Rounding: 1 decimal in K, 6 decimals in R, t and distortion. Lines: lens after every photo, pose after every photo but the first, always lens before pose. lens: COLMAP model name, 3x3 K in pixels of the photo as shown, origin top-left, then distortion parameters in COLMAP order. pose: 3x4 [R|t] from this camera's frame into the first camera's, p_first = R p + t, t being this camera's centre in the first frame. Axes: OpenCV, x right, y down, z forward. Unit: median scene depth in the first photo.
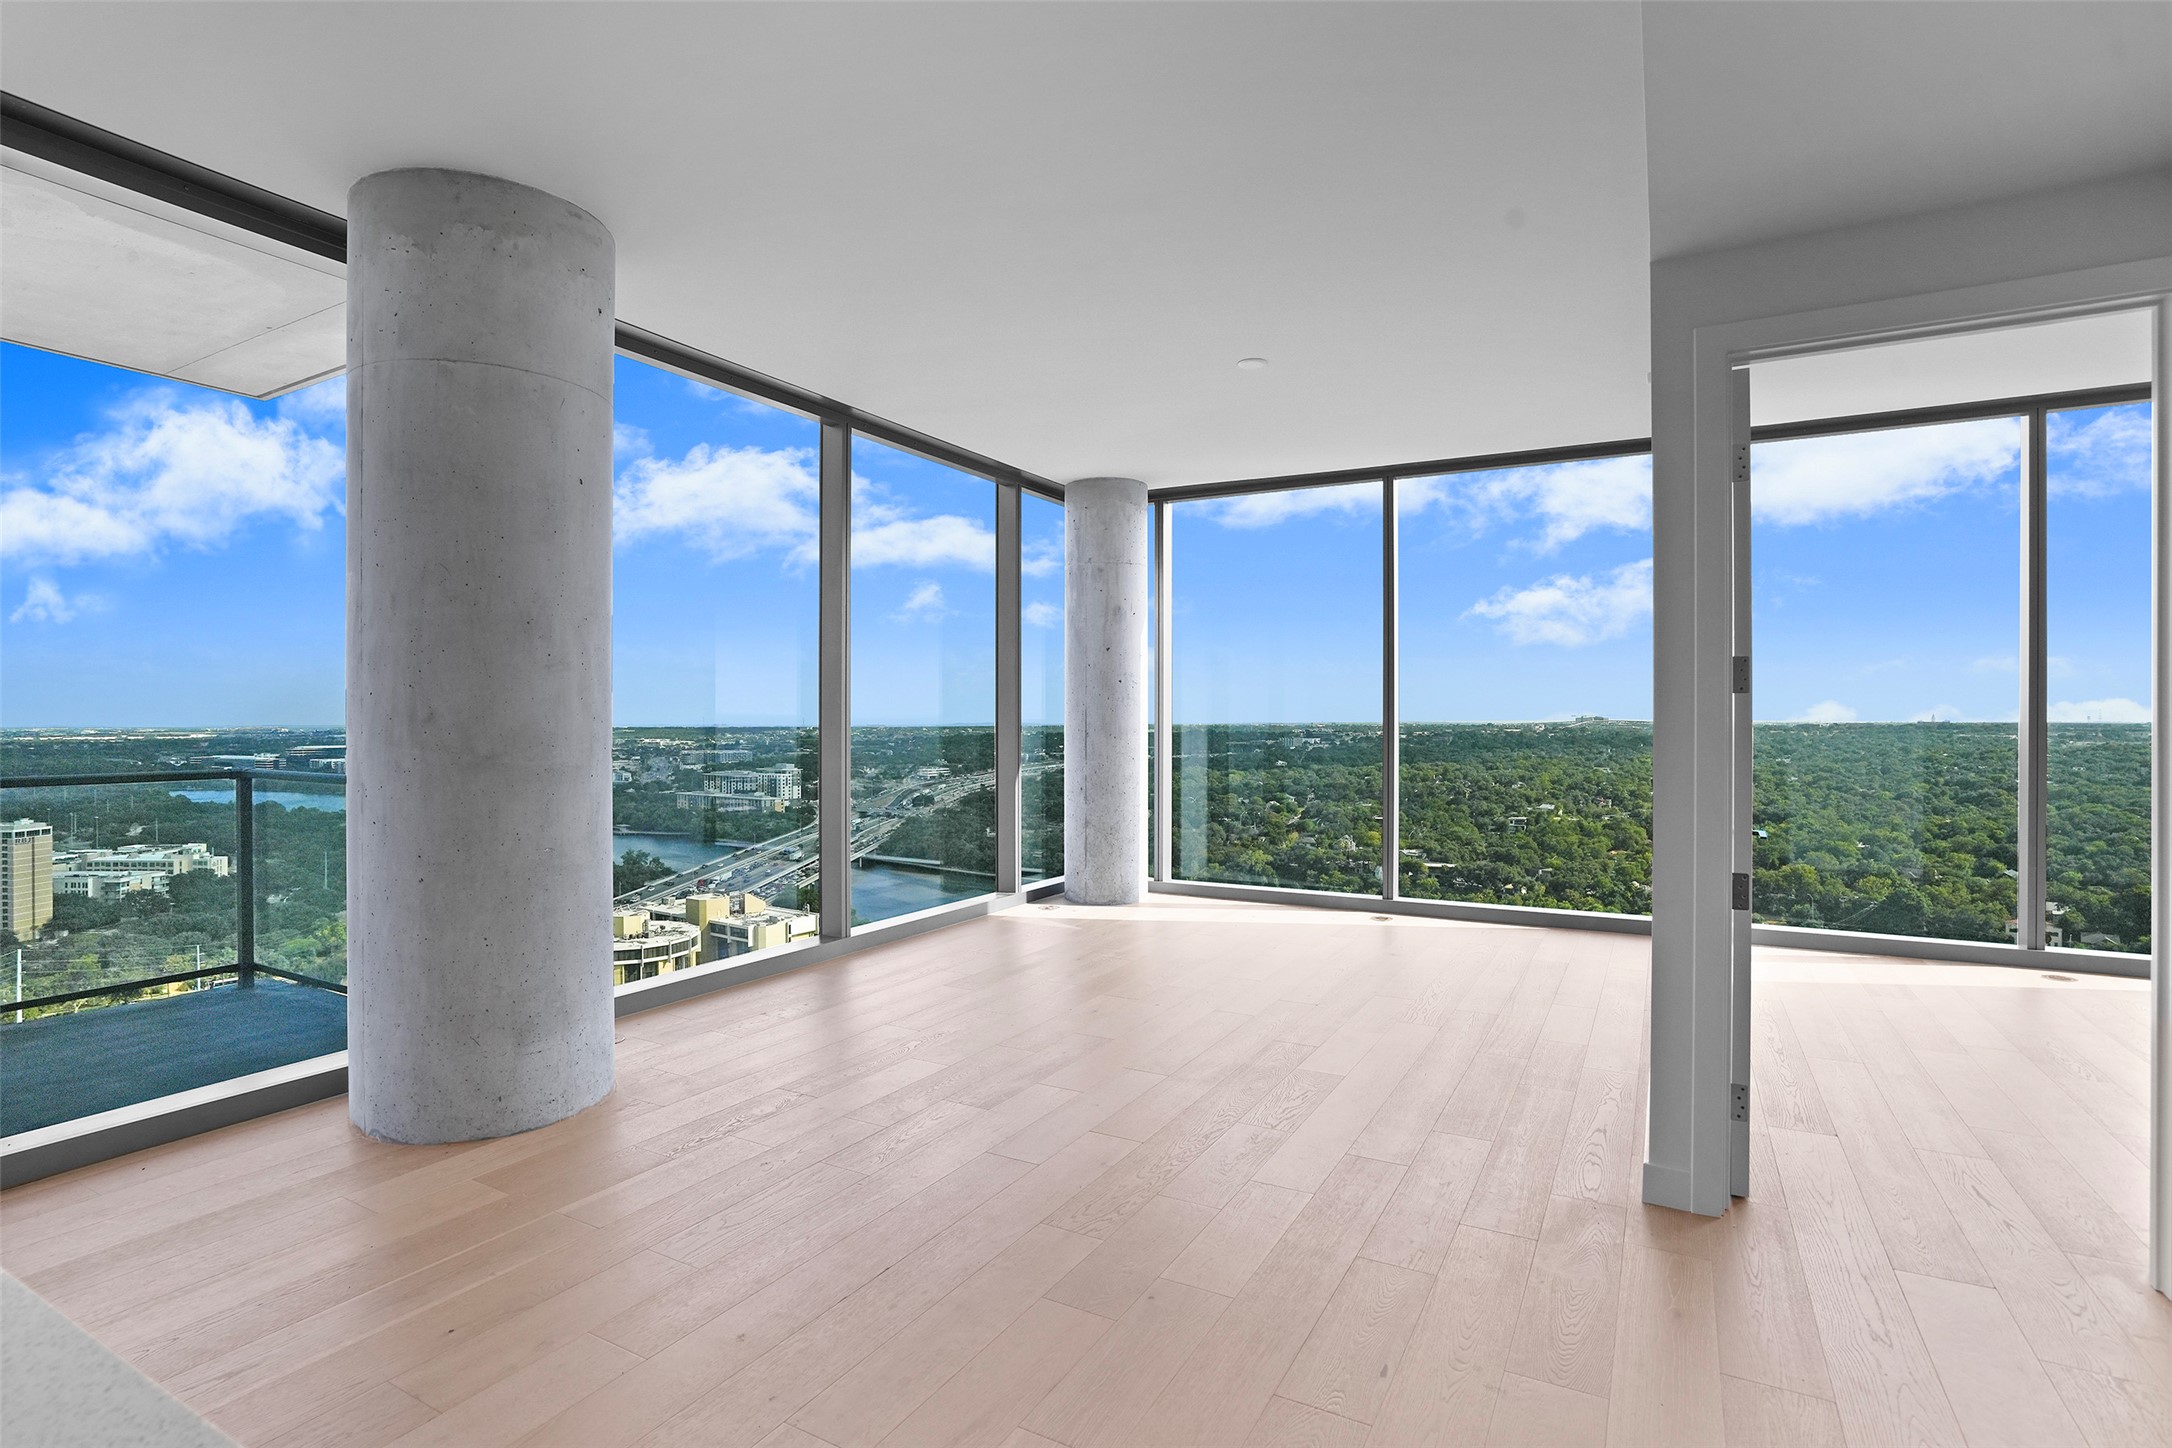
lens RADIAL K [[1059.4, 0, 1086.0], [0, 1059.4, 724.0], [0, 0, 1]] dist [-0.050456, 0.023111]
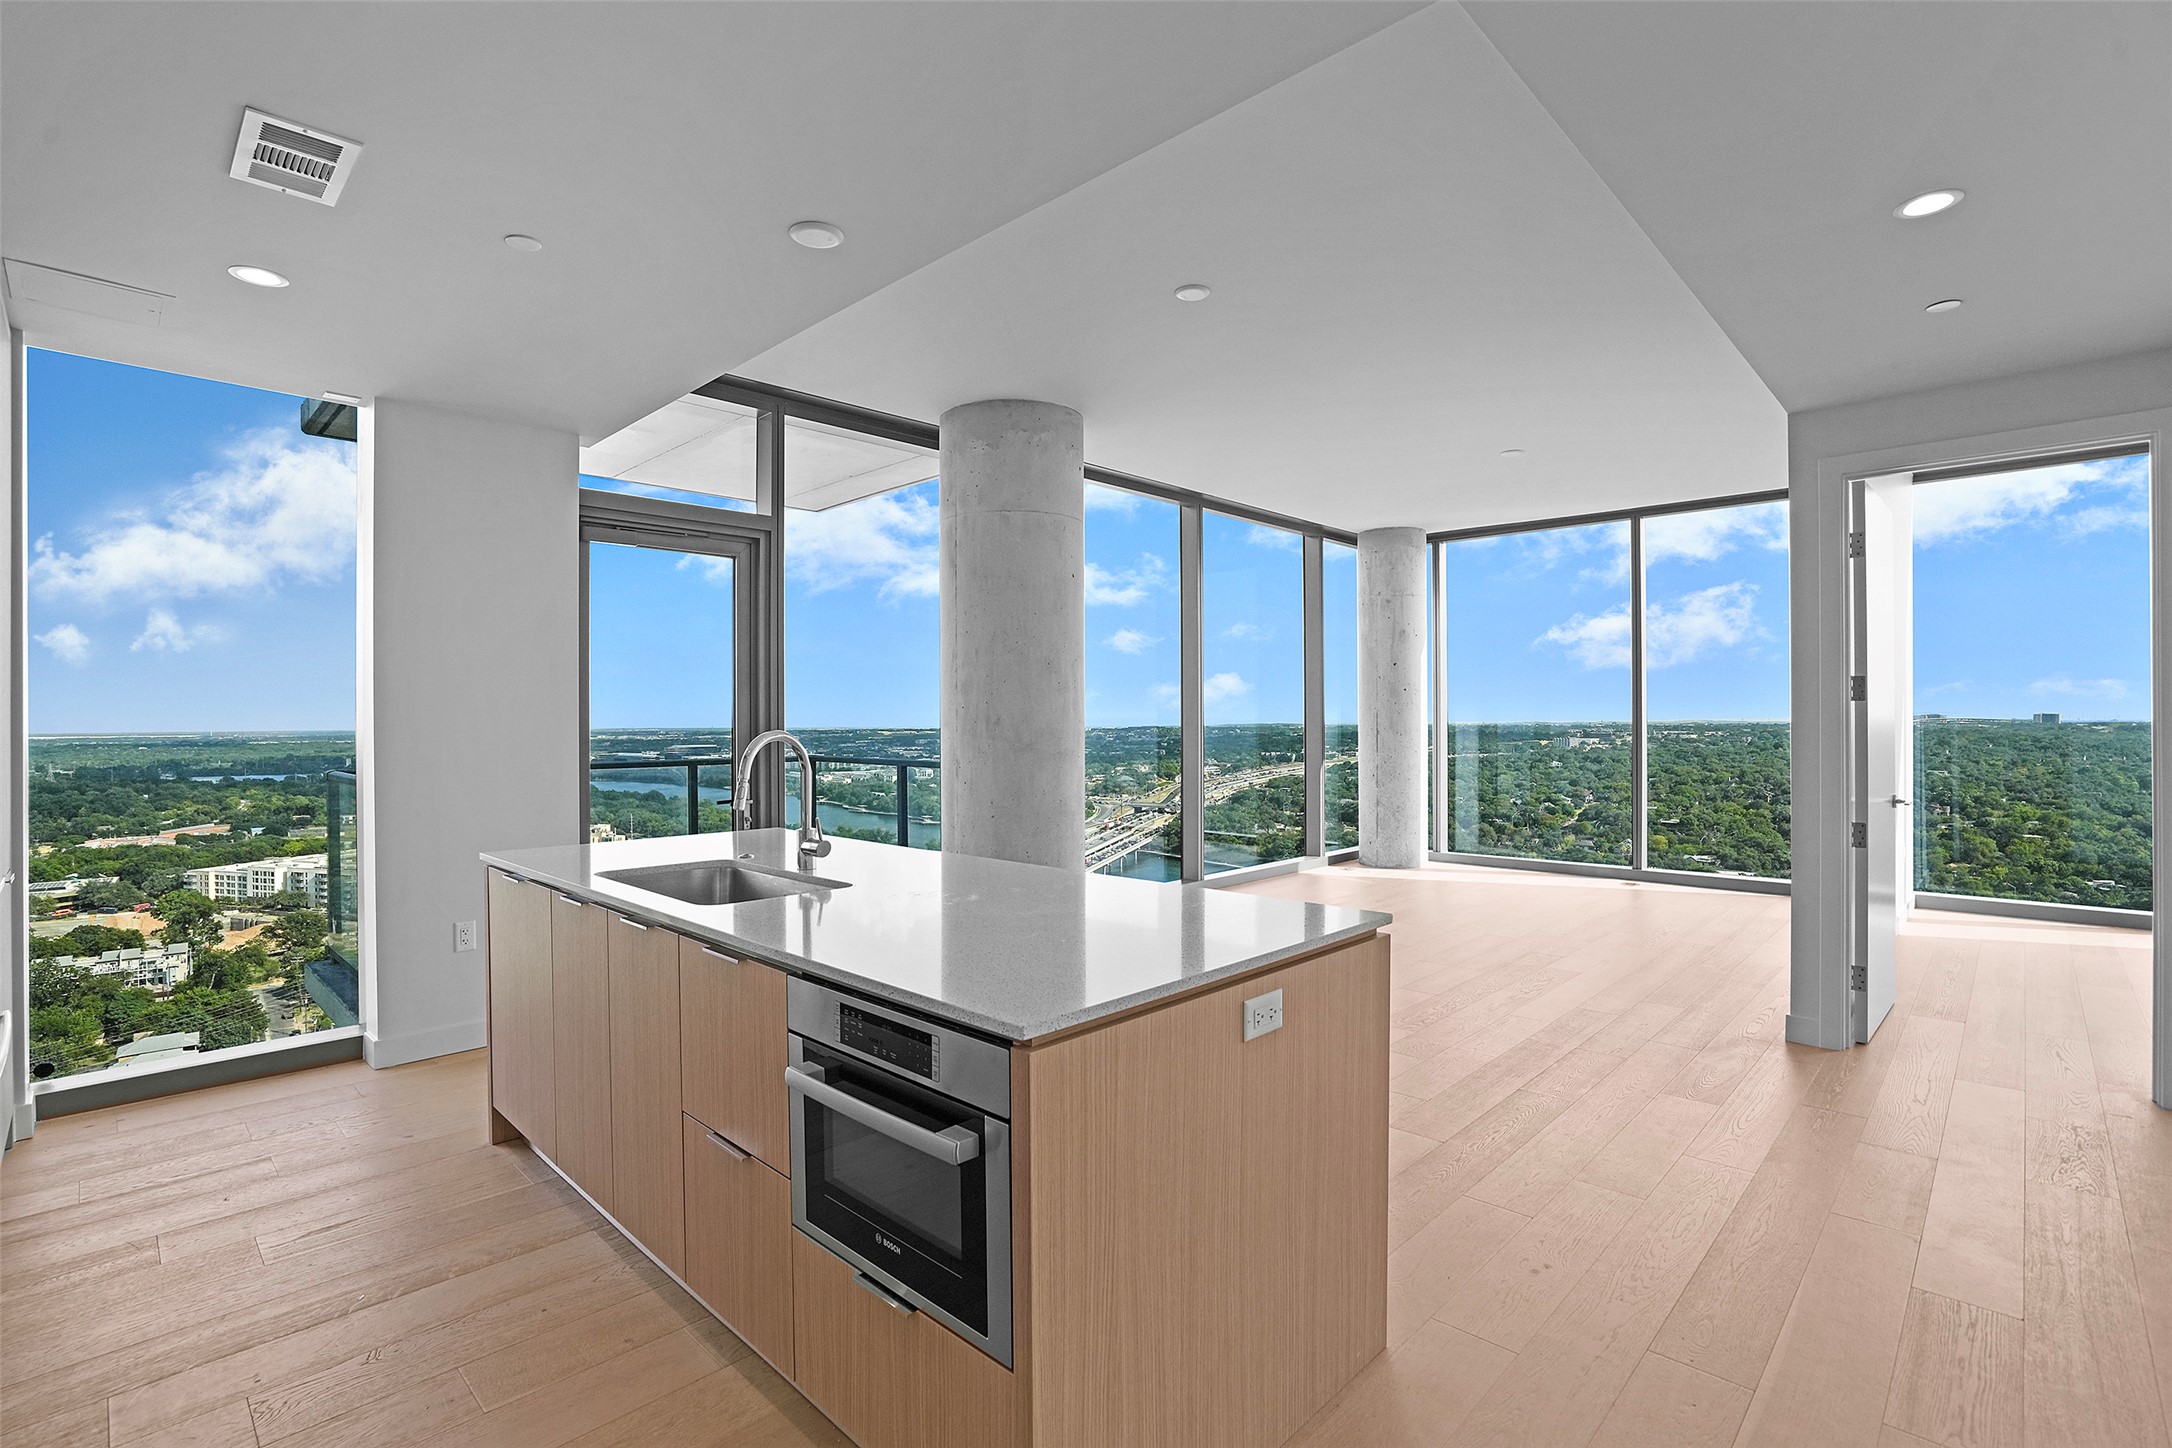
lens RADIAL K [[1023.6, 0, 1086.0], [0, 1023.6, 724.0], [0, 0, 1]] dist [-0.052742, 0.023981]
pose [[0.968181, -0.004021, -0.250217, -0.031445], [0.003739, 0.999992, -0.001605, 0.000547], [0.250222, 0.000619, 0.968188, -0.258153]]
